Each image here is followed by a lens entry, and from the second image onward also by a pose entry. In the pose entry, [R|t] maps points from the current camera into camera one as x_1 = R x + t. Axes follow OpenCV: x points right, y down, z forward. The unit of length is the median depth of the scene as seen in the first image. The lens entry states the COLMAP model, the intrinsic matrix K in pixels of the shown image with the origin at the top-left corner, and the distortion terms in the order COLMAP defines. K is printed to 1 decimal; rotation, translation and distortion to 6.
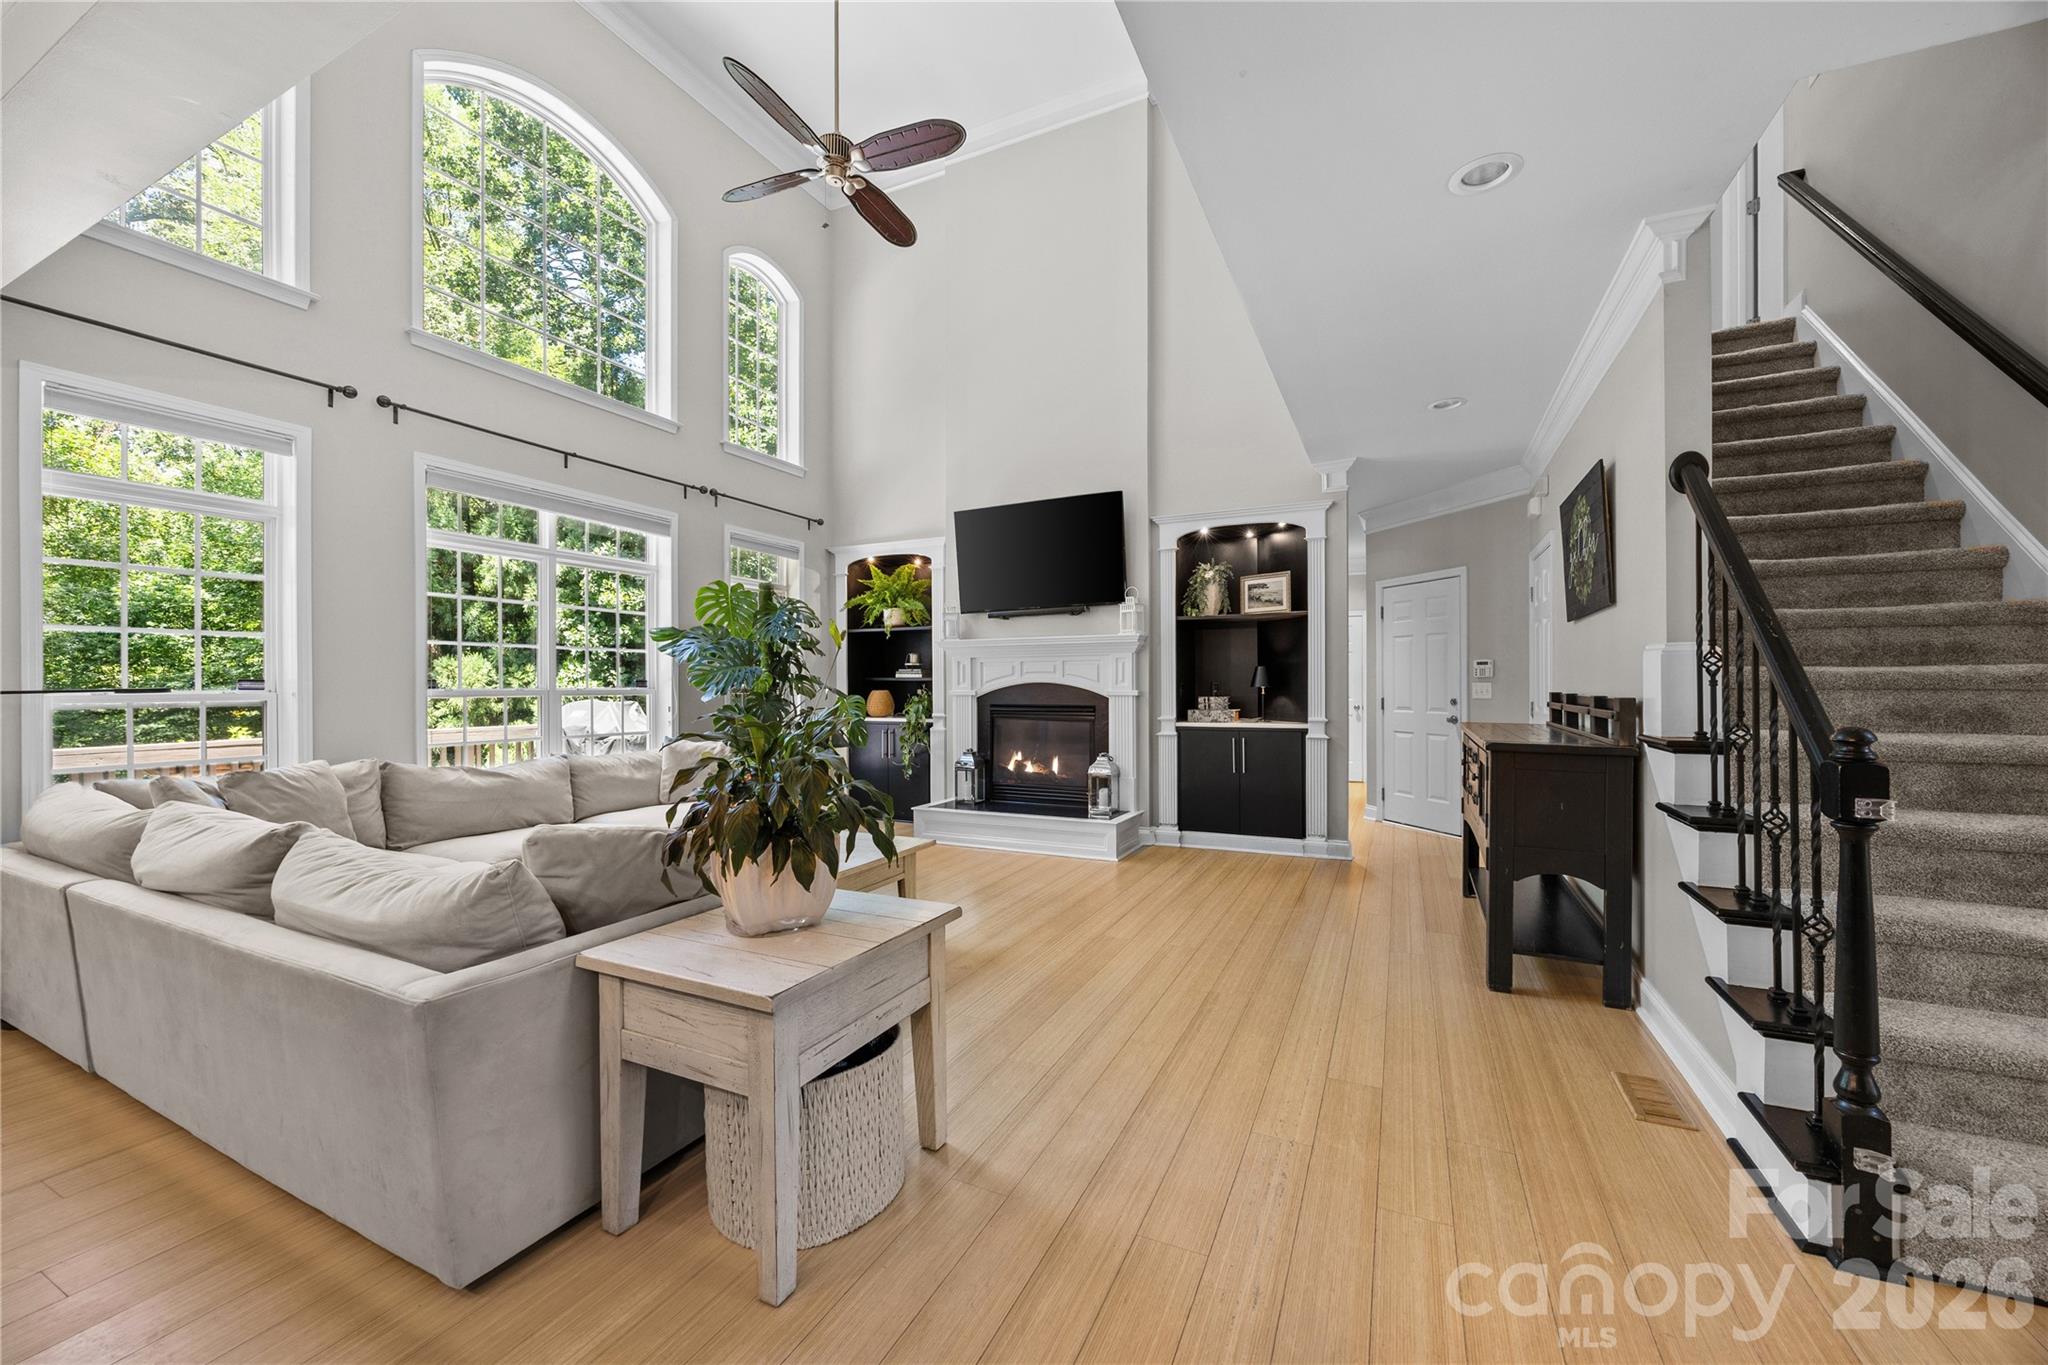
lens RADIAL K [[790.0, 0, 1023.9], [0, 790.0, 687.7], [0, 0, 1]] dist [-0.001896, -0.000187]
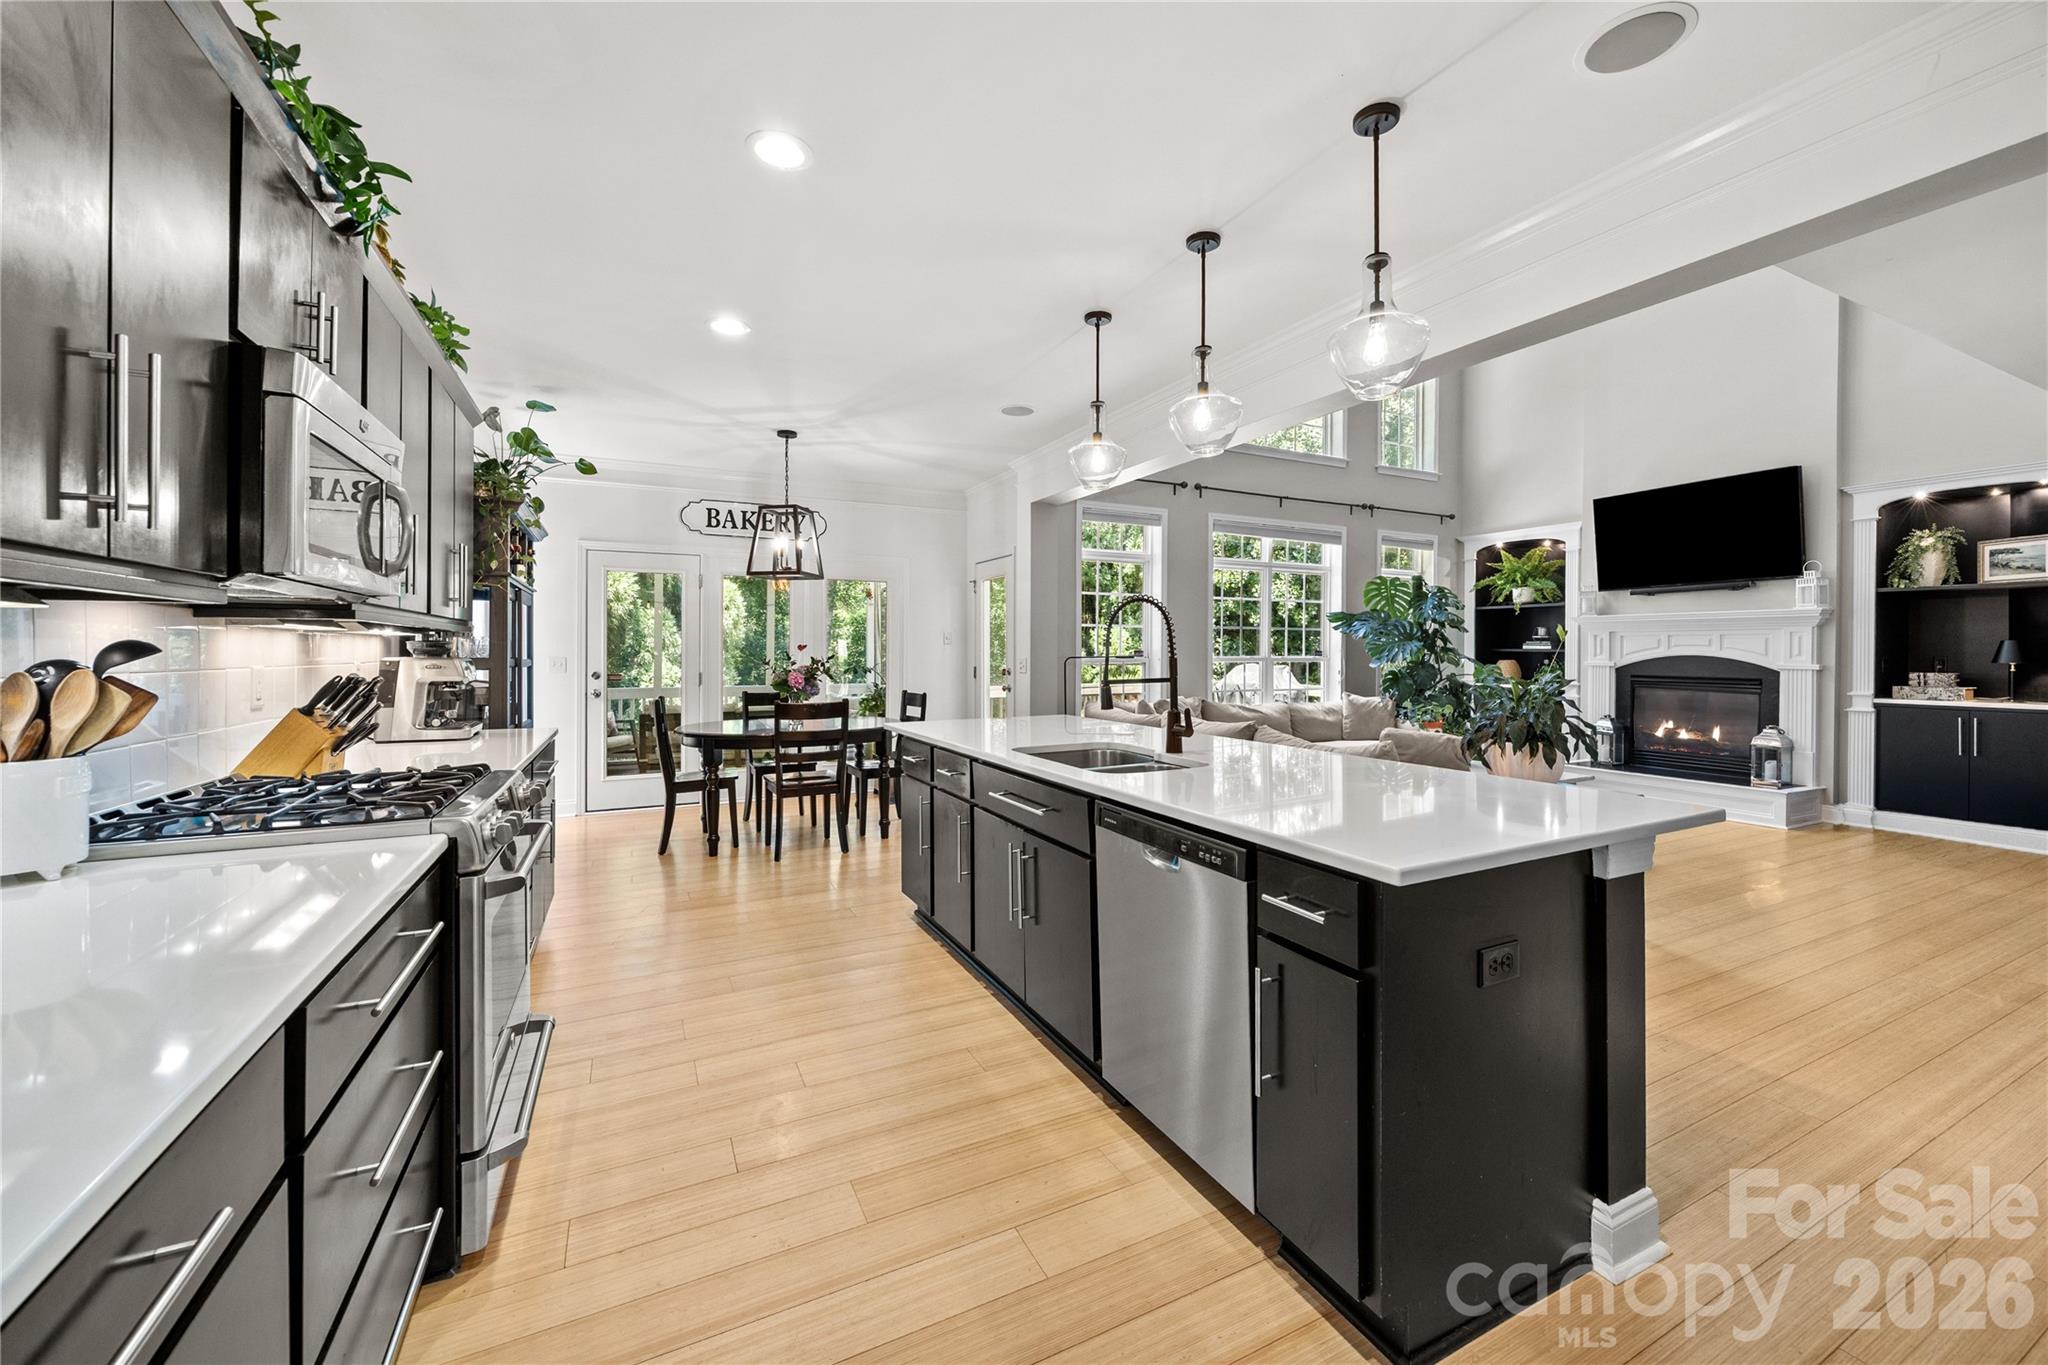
lens RADIAL K [[790.0, 0, 1041.1], [0, 790.0, 657.6], [0, 0, 1]] dist [-0.001896, -0.000187]
pose [[0.791641, 0.012336, -0.610861, -0.024924], [-0.008359, 0.999921, 0.009360, -0.006326], [0.610929, -0.002304, 0.791682, -0.380433]]
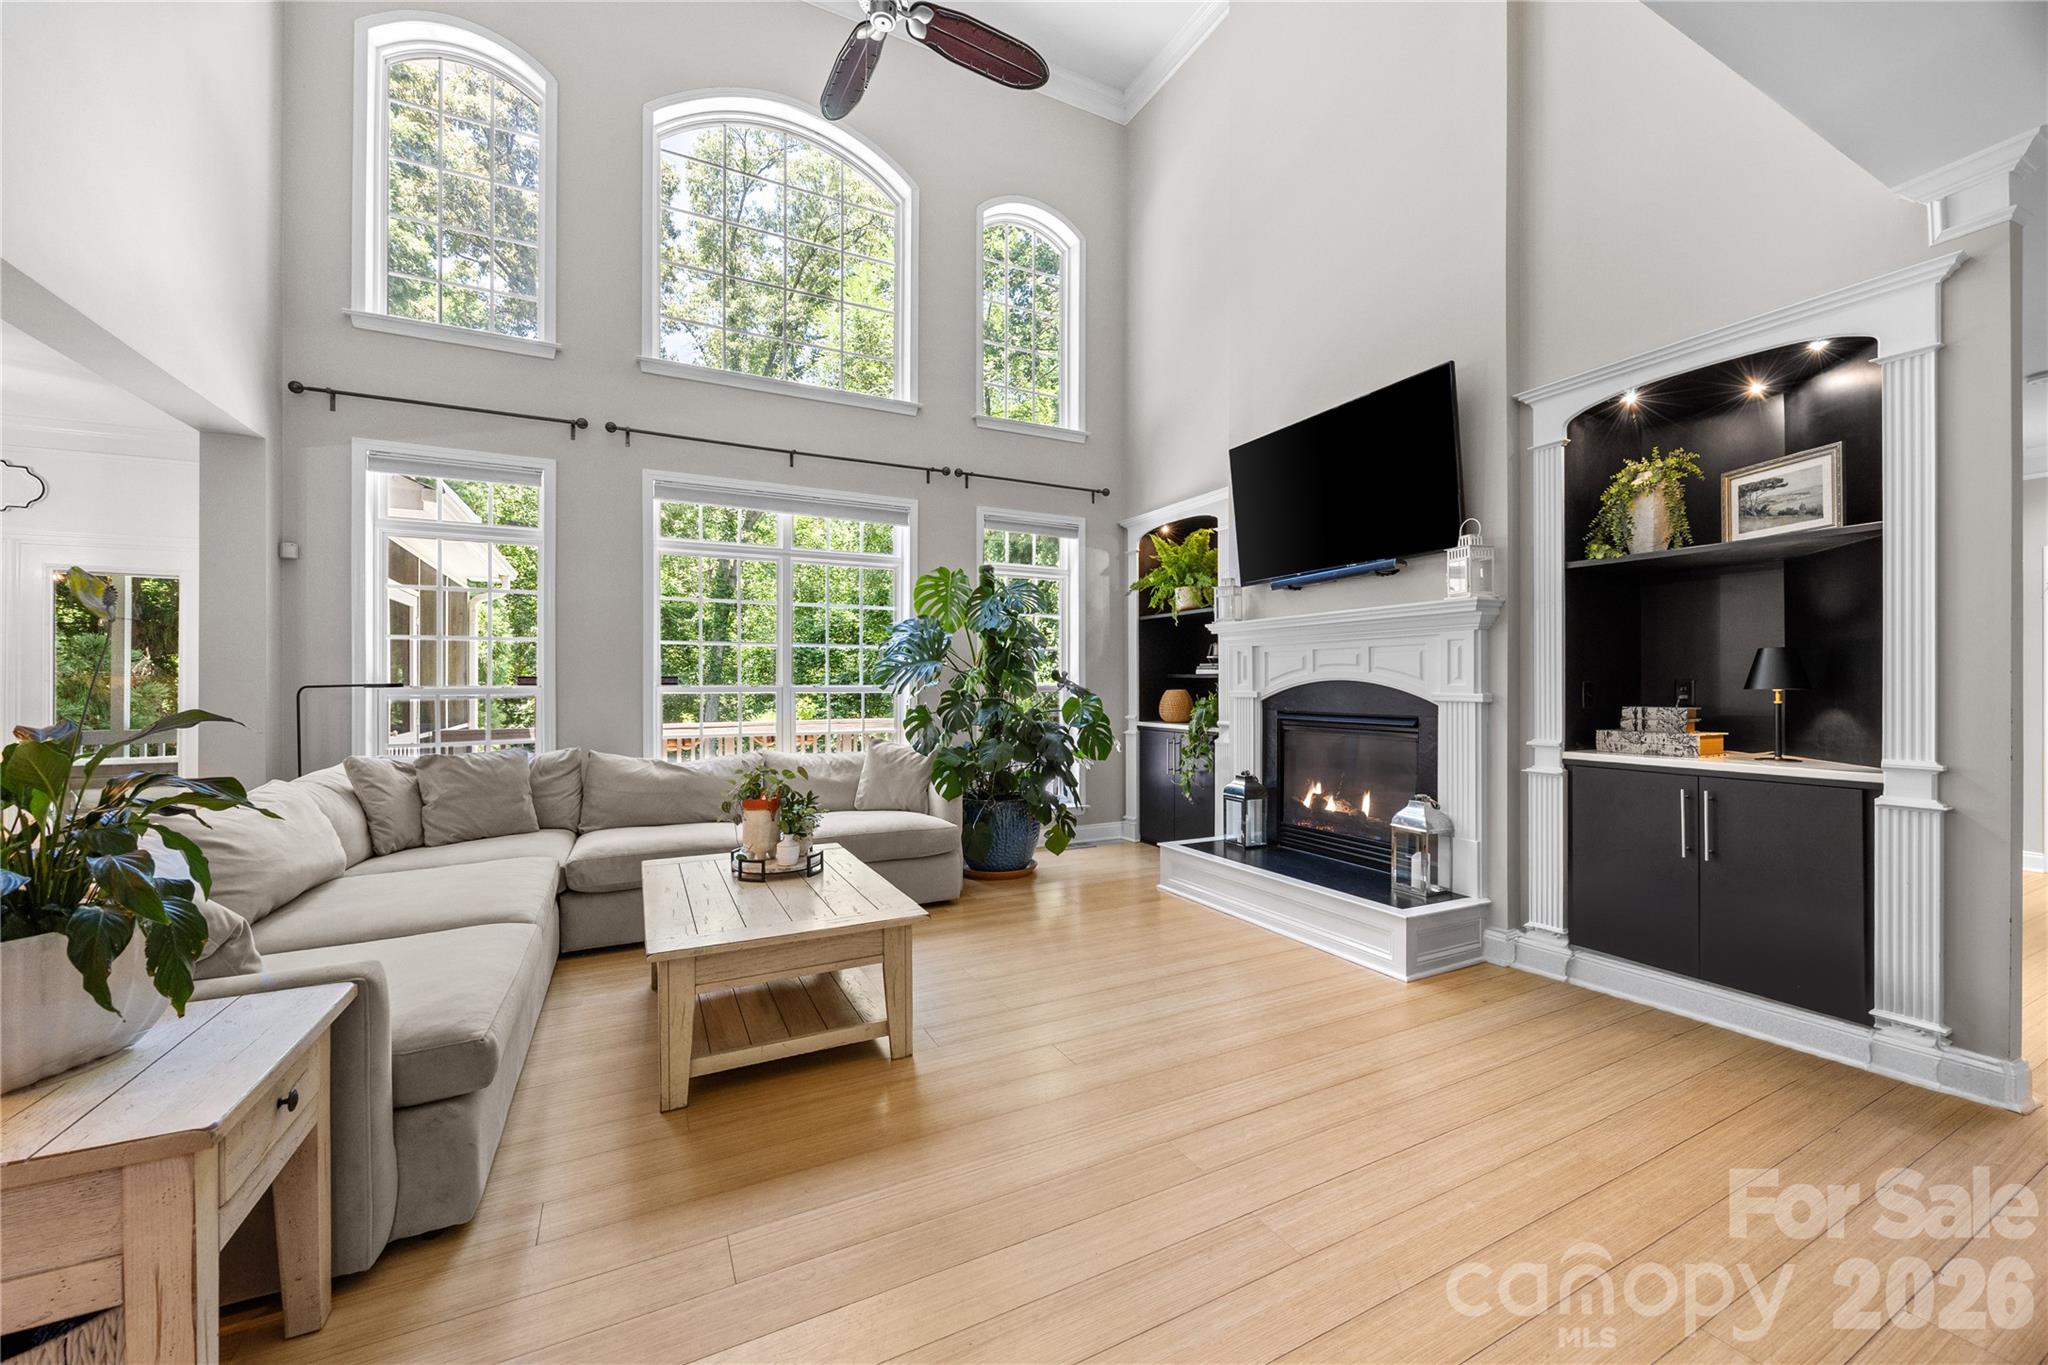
lens RADIAL K [[790.0, 0, 1006.6], [0, 790.0, 682.6], [0, 0, 1]] dist [-0.001896, -0.000187]
pose [[0.794468, 0.002630, -0.607300, 0.216784], [-0.005172, 0.999984, -0.002435, -0.001415], [0.607284, 0.005075, 0.794469, 0.314764]]
